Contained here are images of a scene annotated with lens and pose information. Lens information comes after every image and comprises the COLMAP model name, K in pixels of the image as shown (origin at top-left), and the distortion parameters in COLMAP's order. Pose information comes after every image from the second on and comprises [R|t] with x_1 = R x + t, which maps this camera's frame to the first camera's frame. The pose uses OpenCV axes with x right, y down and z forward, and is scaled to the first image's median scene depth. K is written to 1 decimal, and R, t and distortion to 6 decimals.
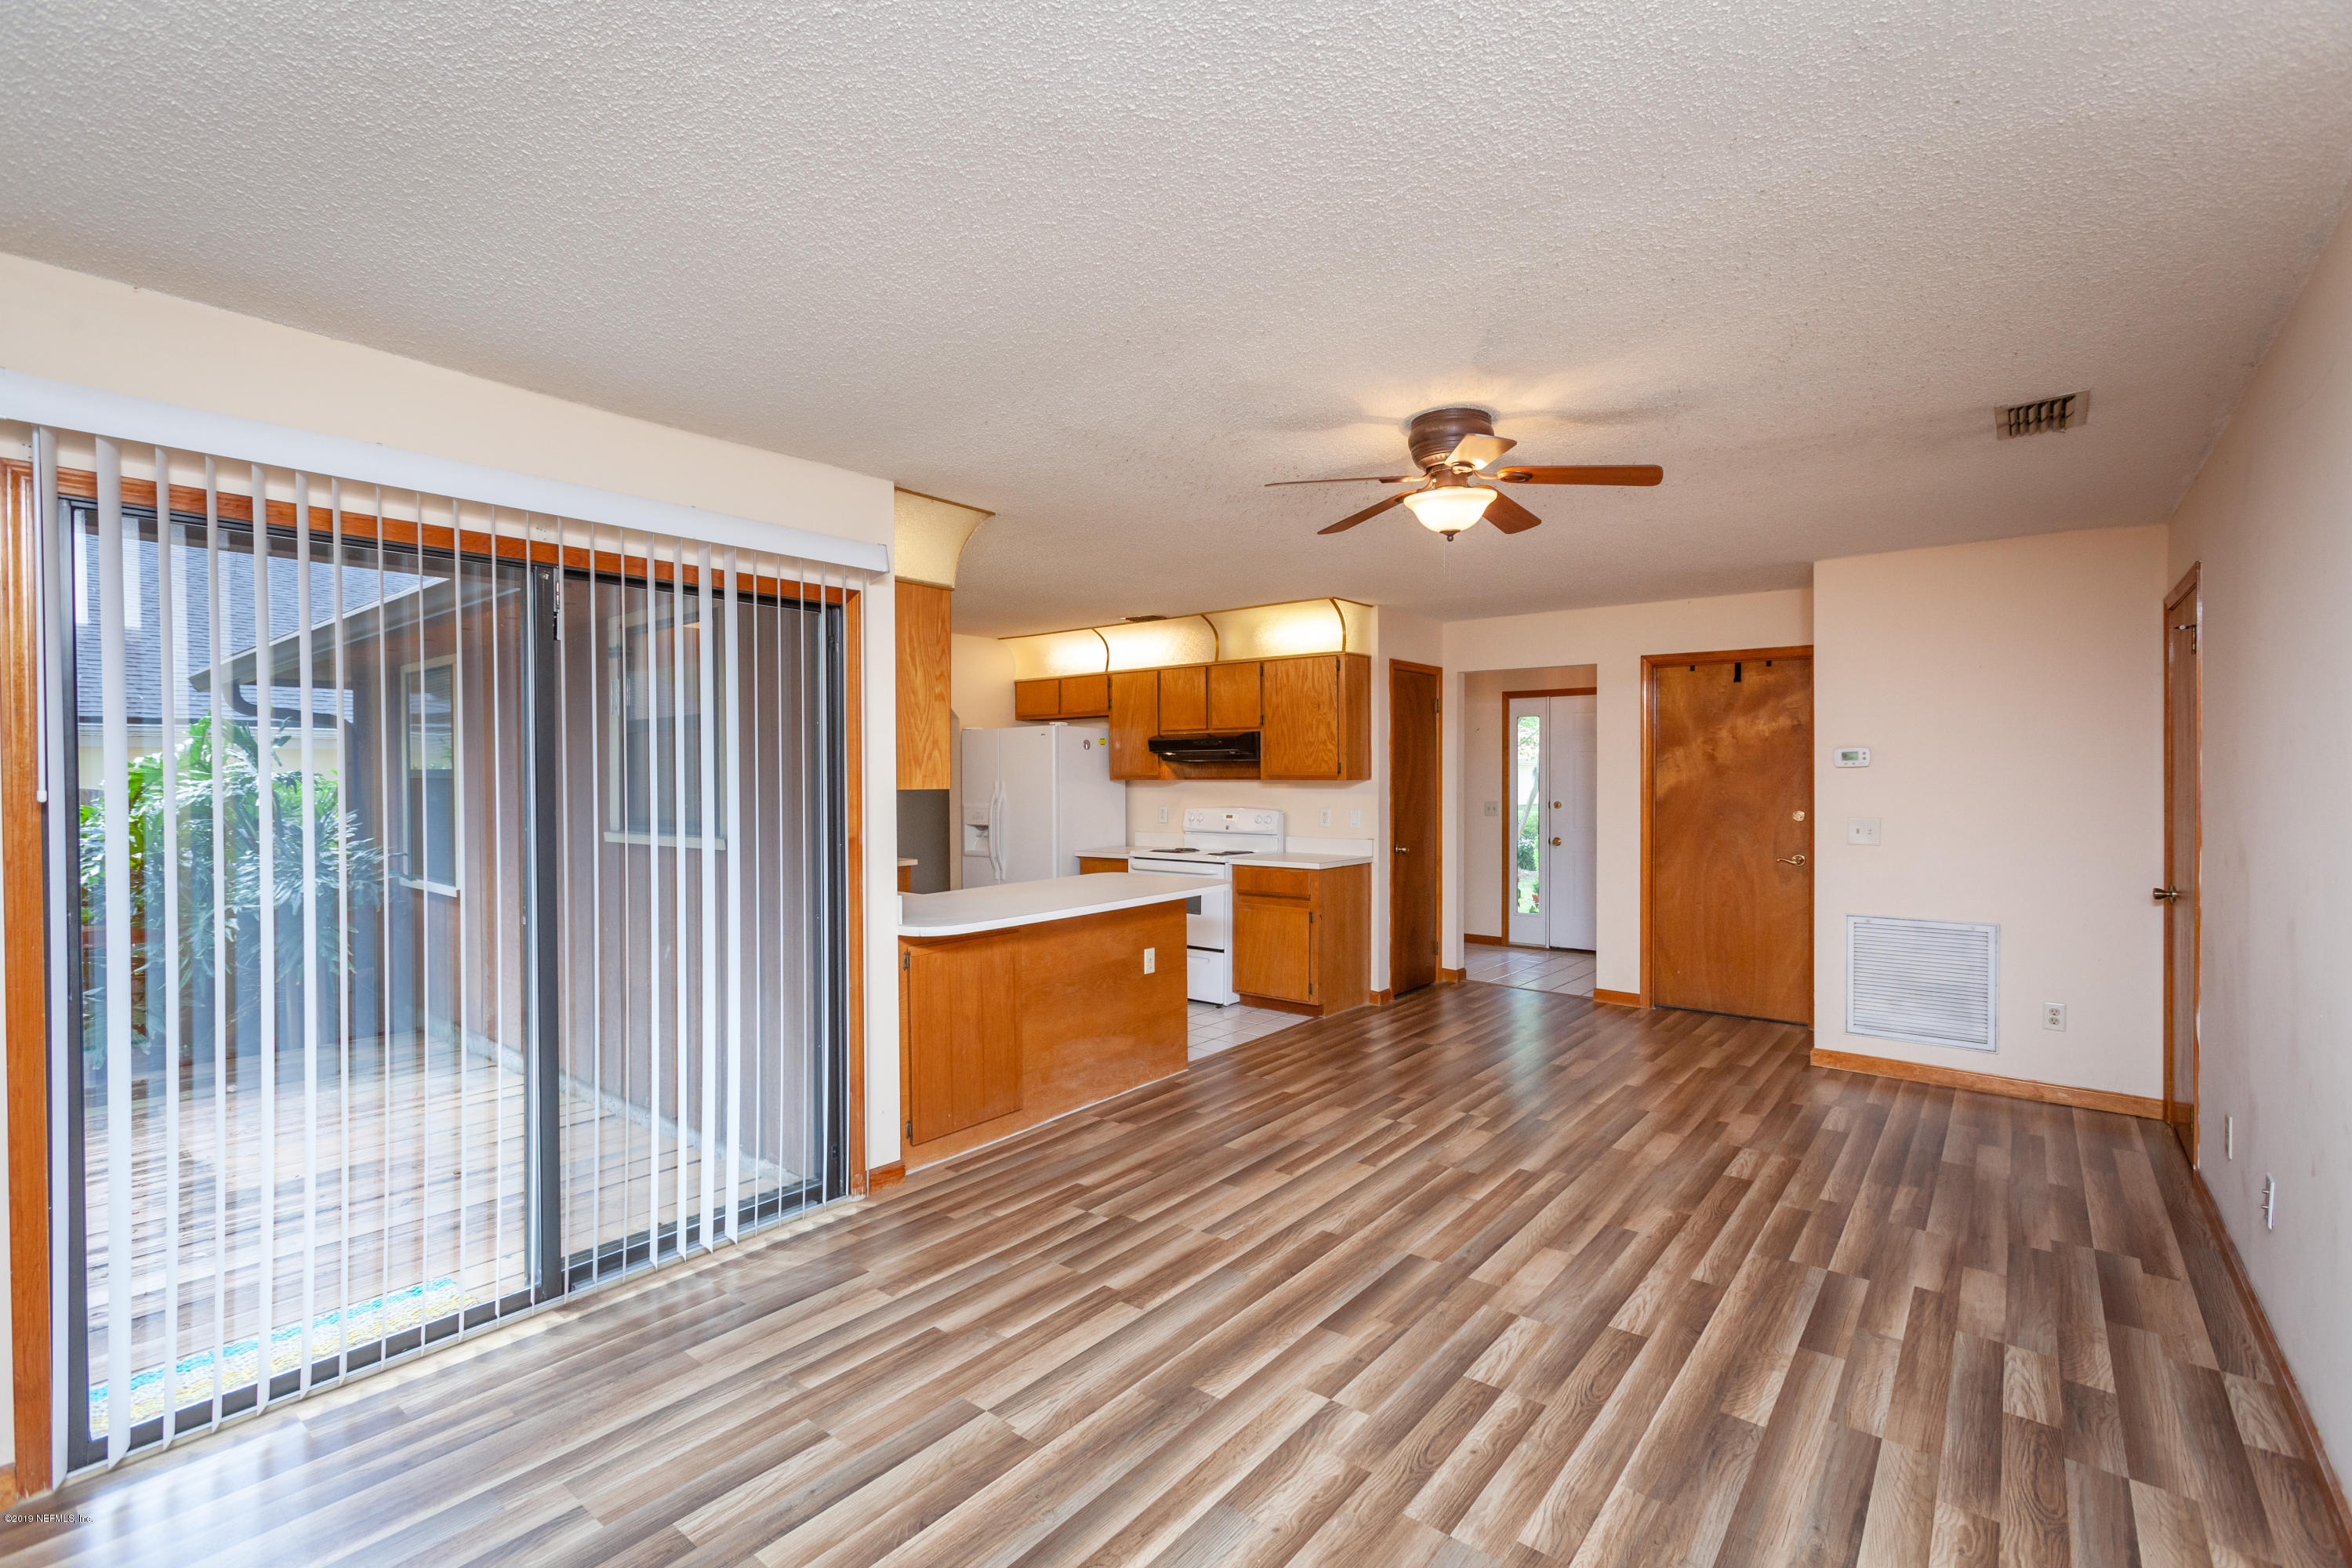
lens RADIAL K [[1041.5, 0, 1146.3], [0, 1041.5, 776.9], [0, 0, 1]] dist [-0.013209, 0.006797]
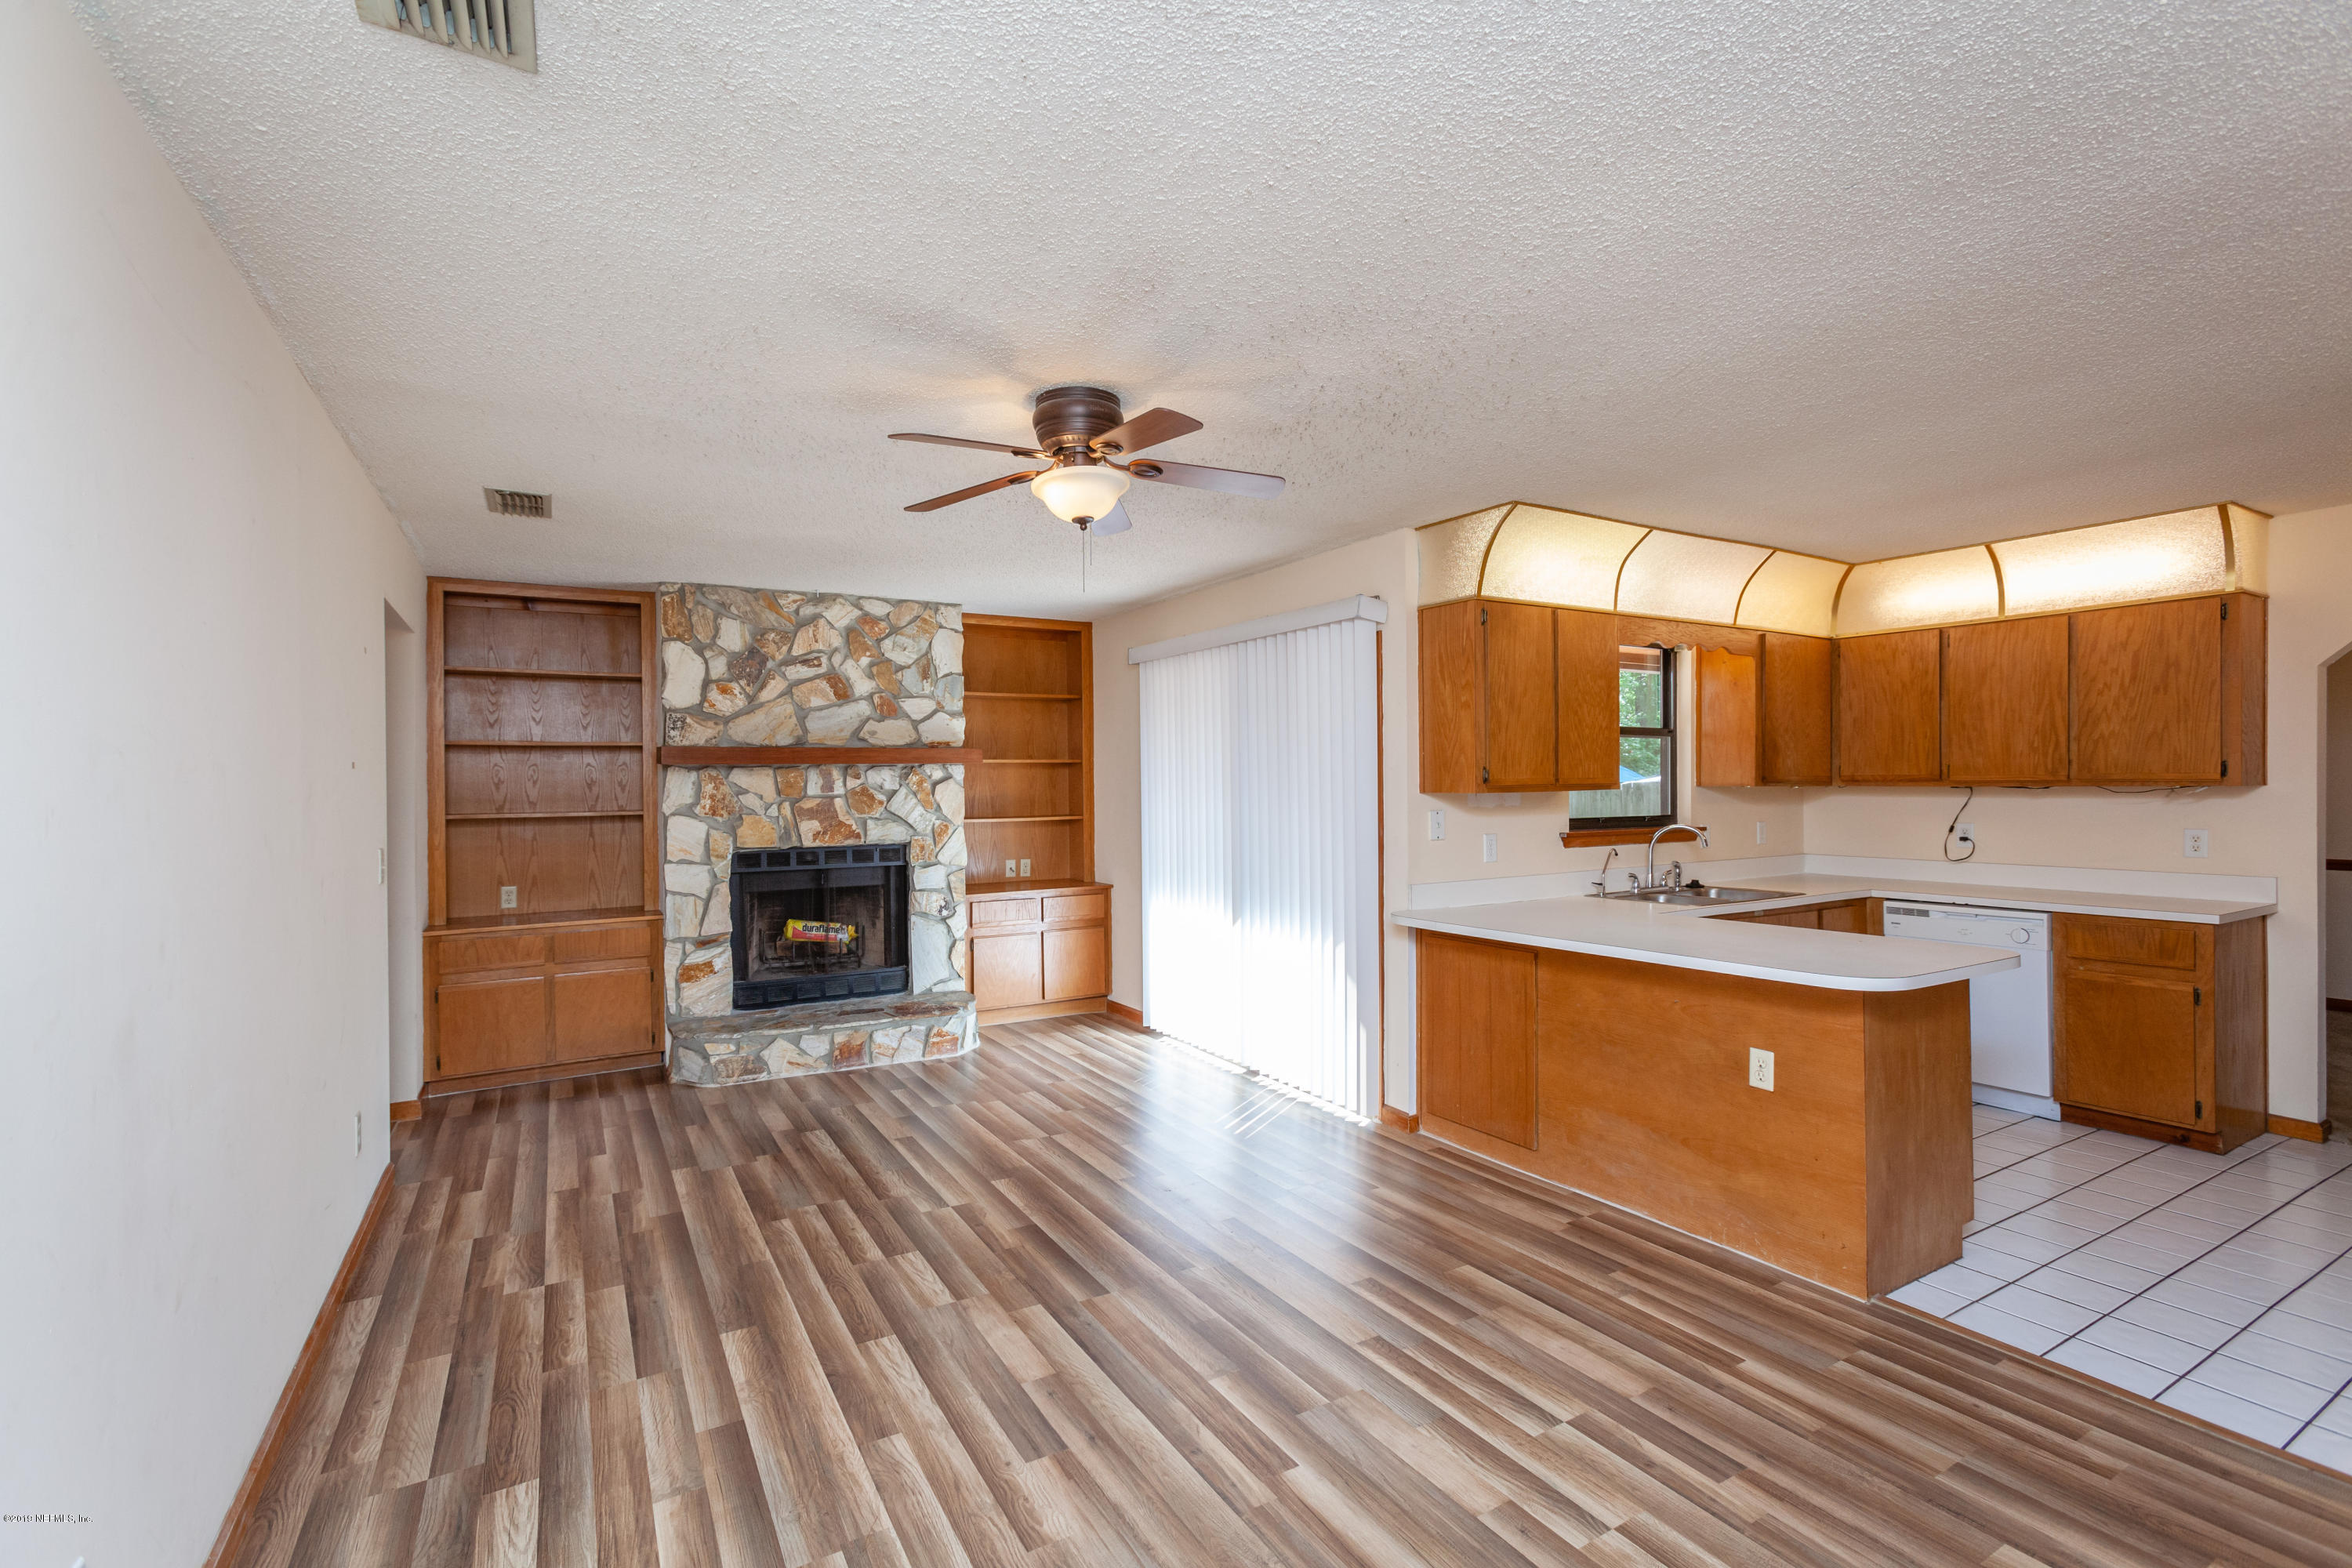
lens RADIAL K [[1041.5, 0, 1163.2], [0, 1041.5, 789.9], [0, 0, 1]] dist [-0.013209, 0.006797]
pose [[-0.336178, 0.014327, -0.941689, 0.942216], [0.010512, 0.999879, 0.011460, -0.003015], [0.941740, -0.006046, -0.336288, 1.153607]]
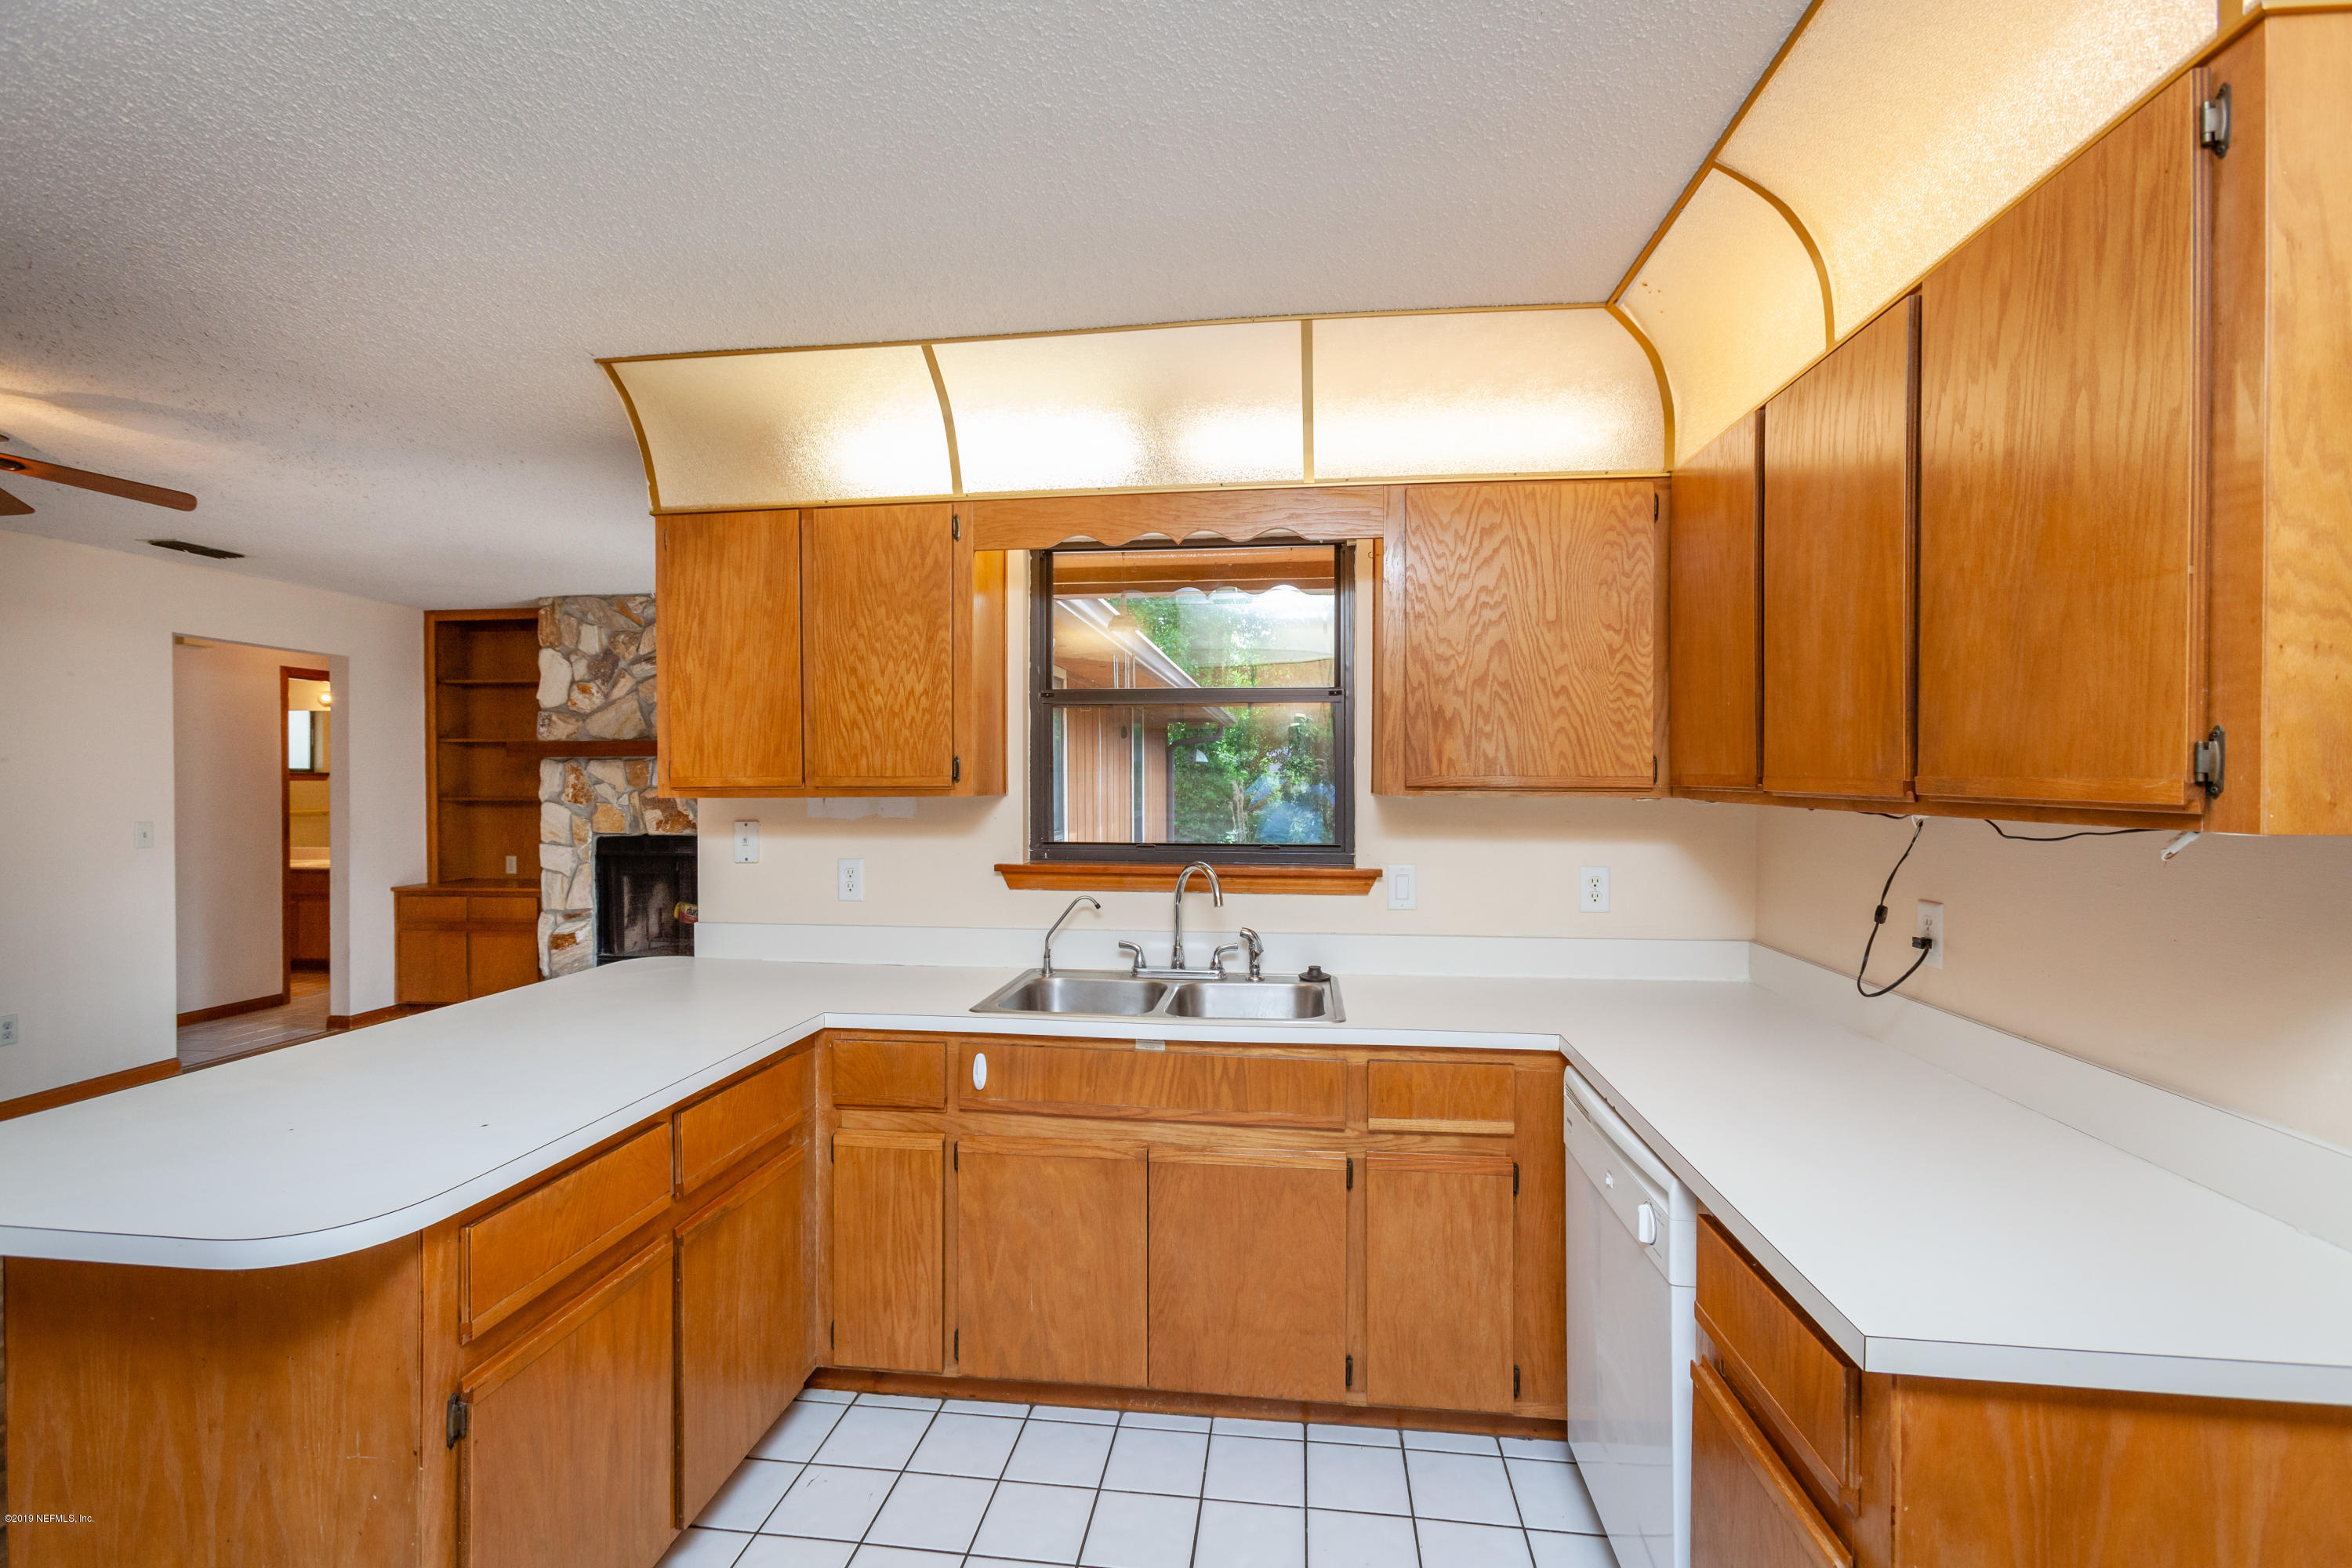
lens RADIAL K [[1041.5, 0, 1164.7], [0, 1041.5, 788.5], [0, 0, 1]] dist [-0.013209, 0.006797]
pose [[-0.839203, 0.012636, -0.543671, -0.100068], [0.005020, 0.999867, 0.015489, -0.000012], [0.543795, 0.010269, -0.839155, 1.924633]]
